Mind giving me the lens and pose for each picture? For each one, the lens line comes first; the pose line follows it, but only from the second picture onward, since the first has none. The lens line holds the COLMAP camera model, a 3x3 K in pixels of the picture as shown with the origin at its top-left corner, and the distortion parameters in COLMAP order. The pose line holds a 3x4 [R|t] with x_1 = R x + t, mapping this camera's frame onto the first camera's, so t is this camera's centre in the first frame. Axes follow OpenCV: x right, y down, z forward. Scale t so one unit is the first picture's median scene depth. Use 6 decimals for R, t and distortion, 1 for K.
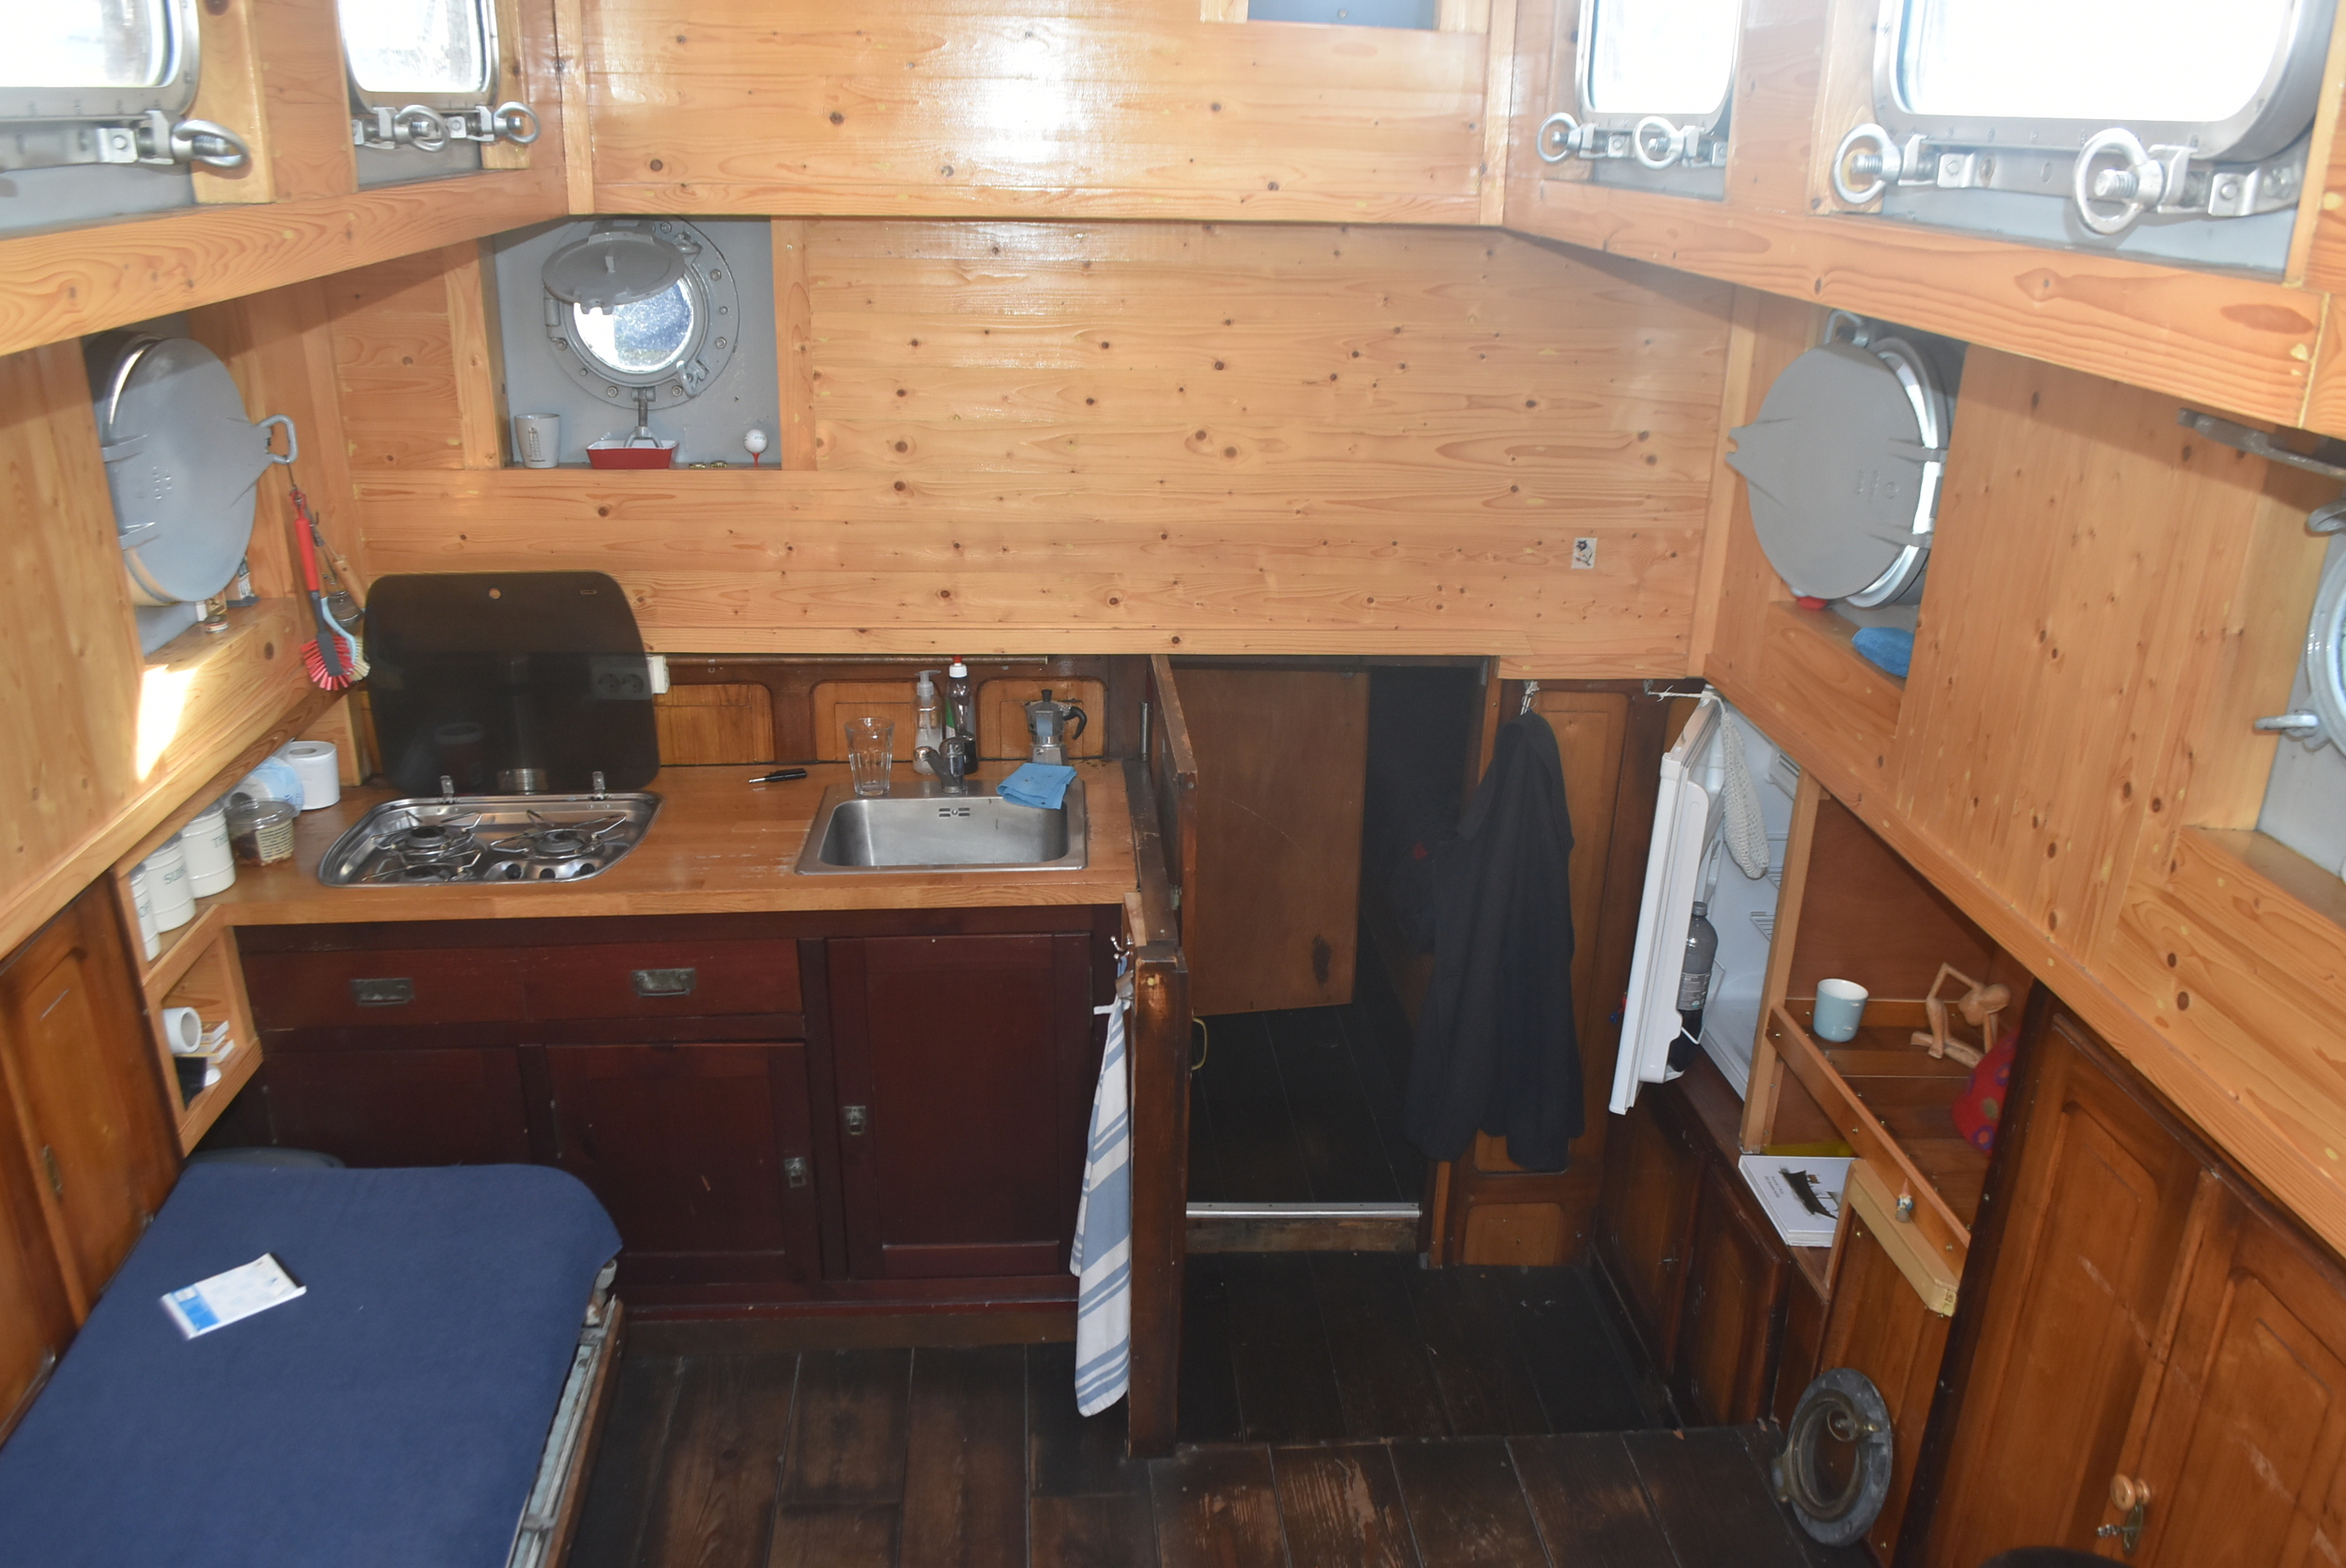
lens RADIAL K [[1855.7, 0, 1173.0], [0, 1855.7, 784.0], [0, 0, 1]] dist [-0.084257, 0.008552]
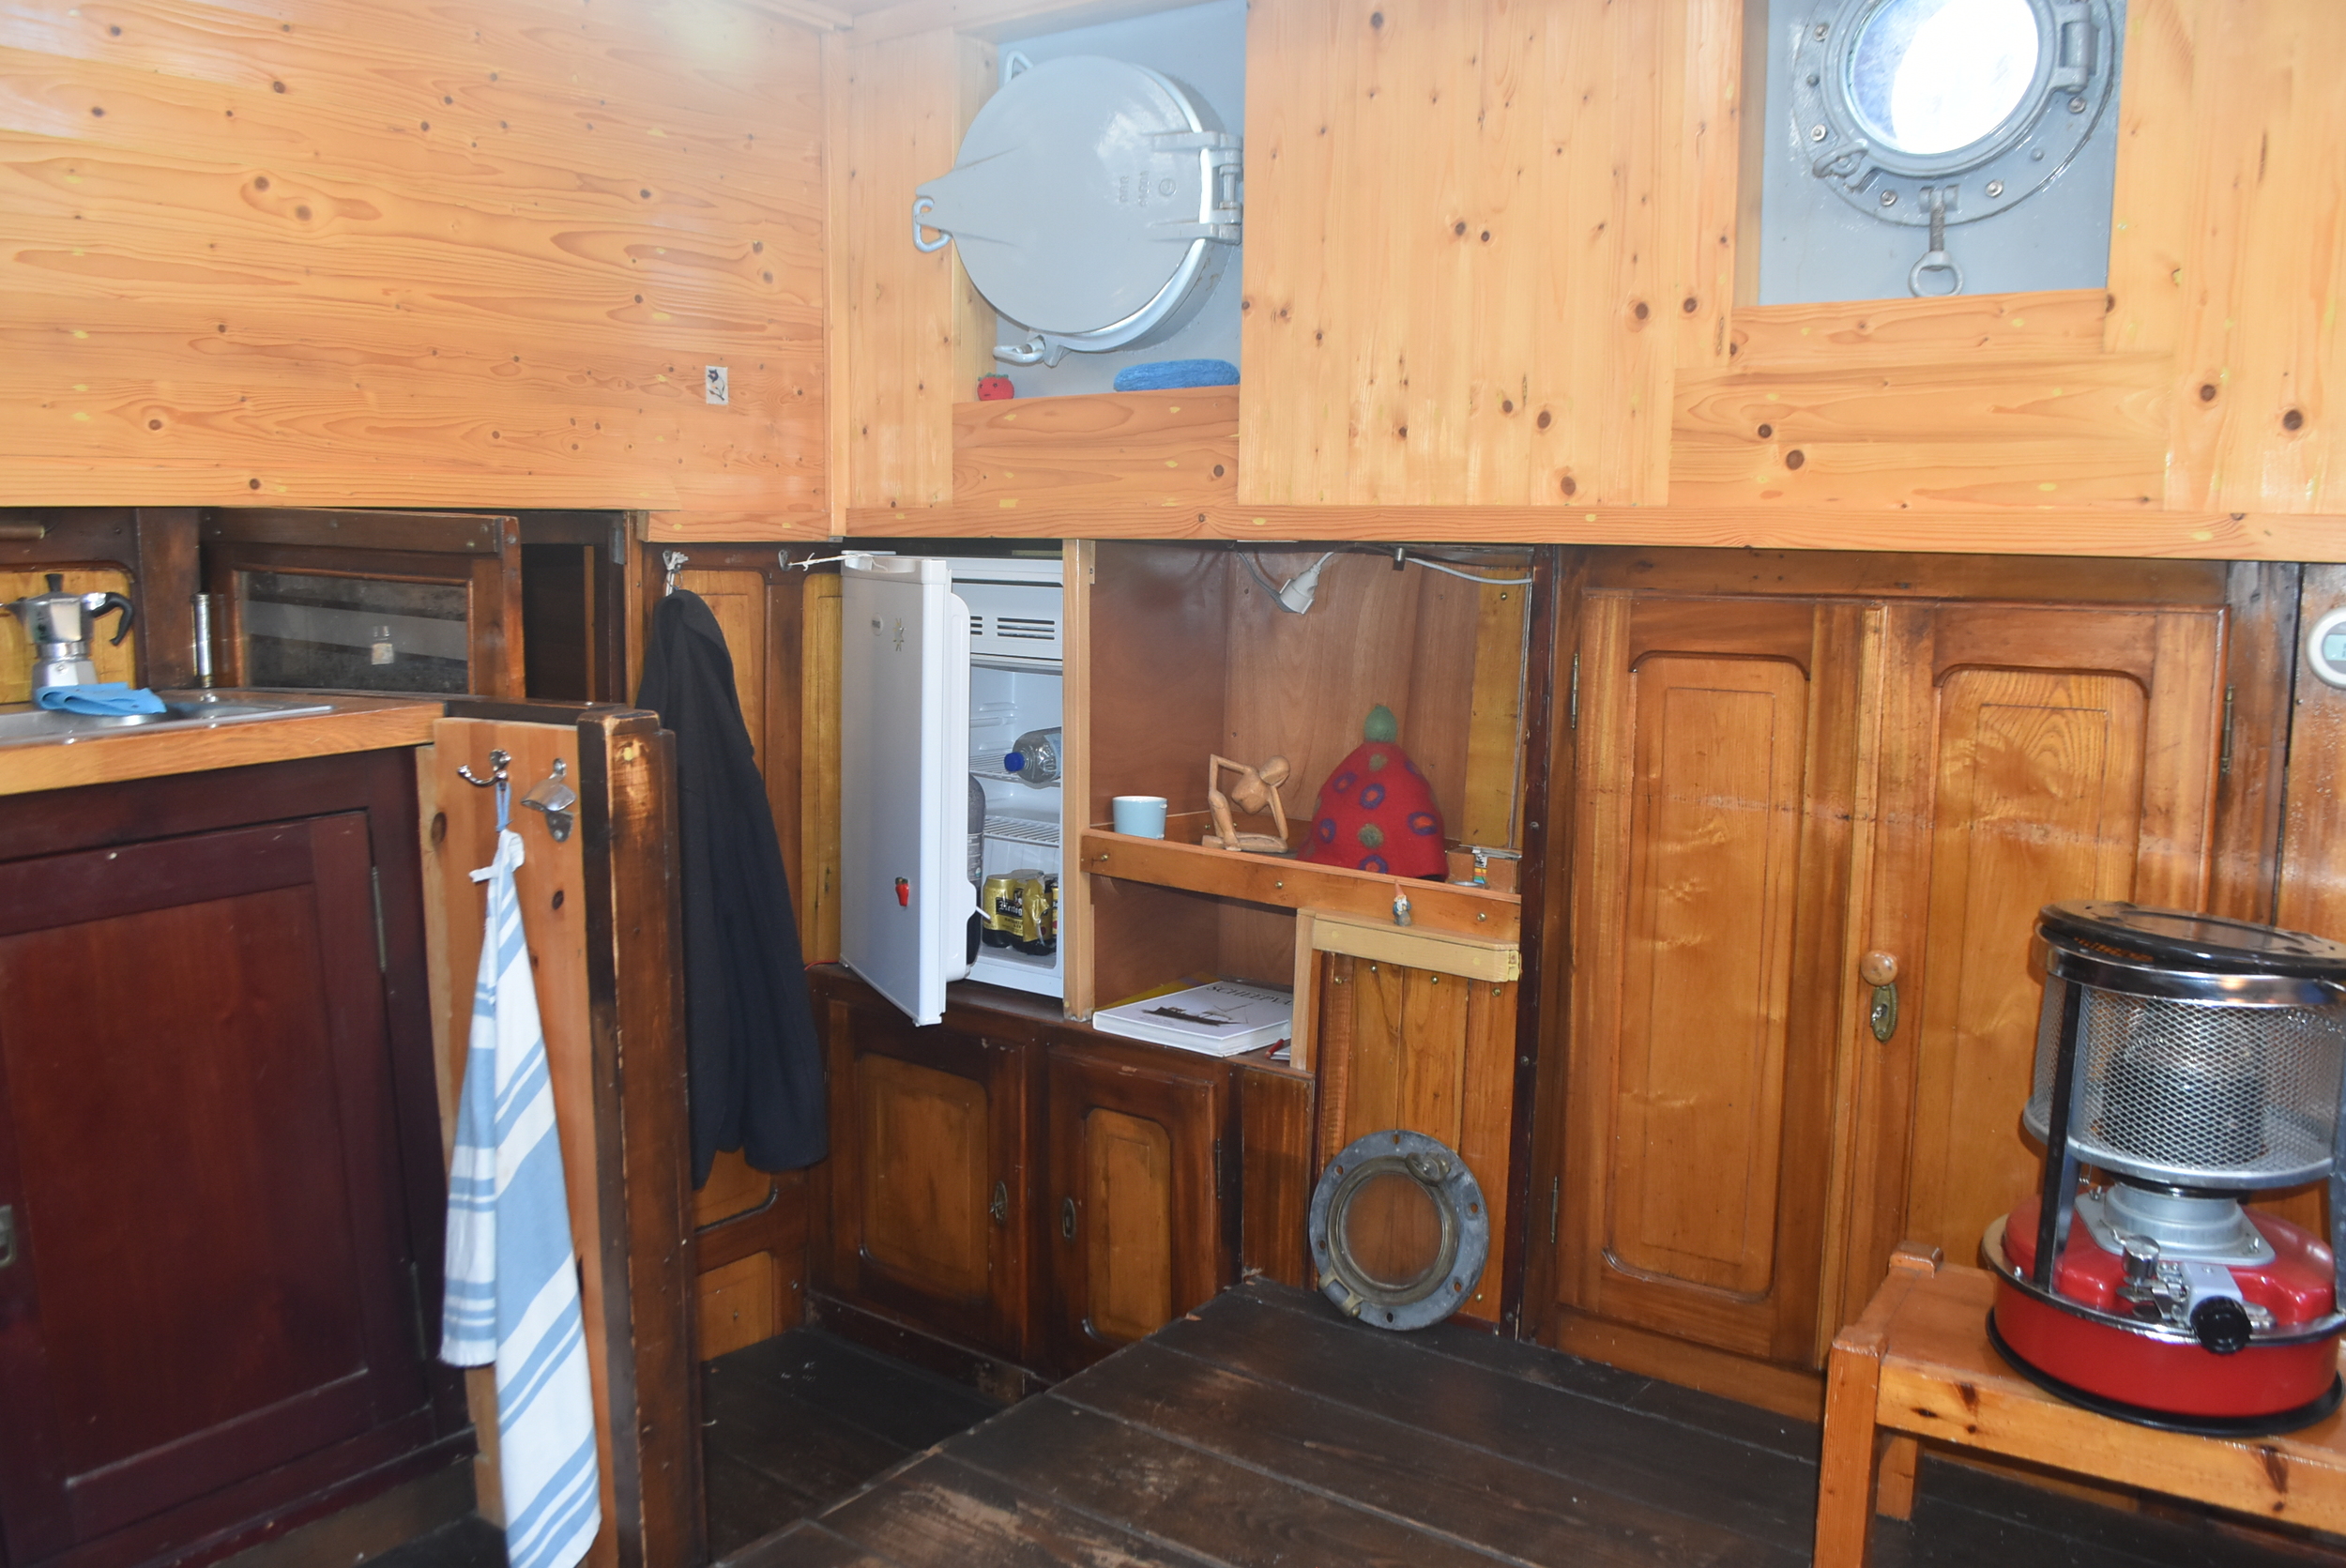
lens RADIAL K [[1855.7, 0, 1173.0], [0, 1855.7, 784.0], [0, 0, 1]] dist [-0.084257, 0.008552]
pose [[0.666072, -0.127747, 0.734866, -0.284681], [0.266321, 0.961014, -0.074330, 0.171665], [-0.696721, 0.245219, 0.674127, 0.360283]]
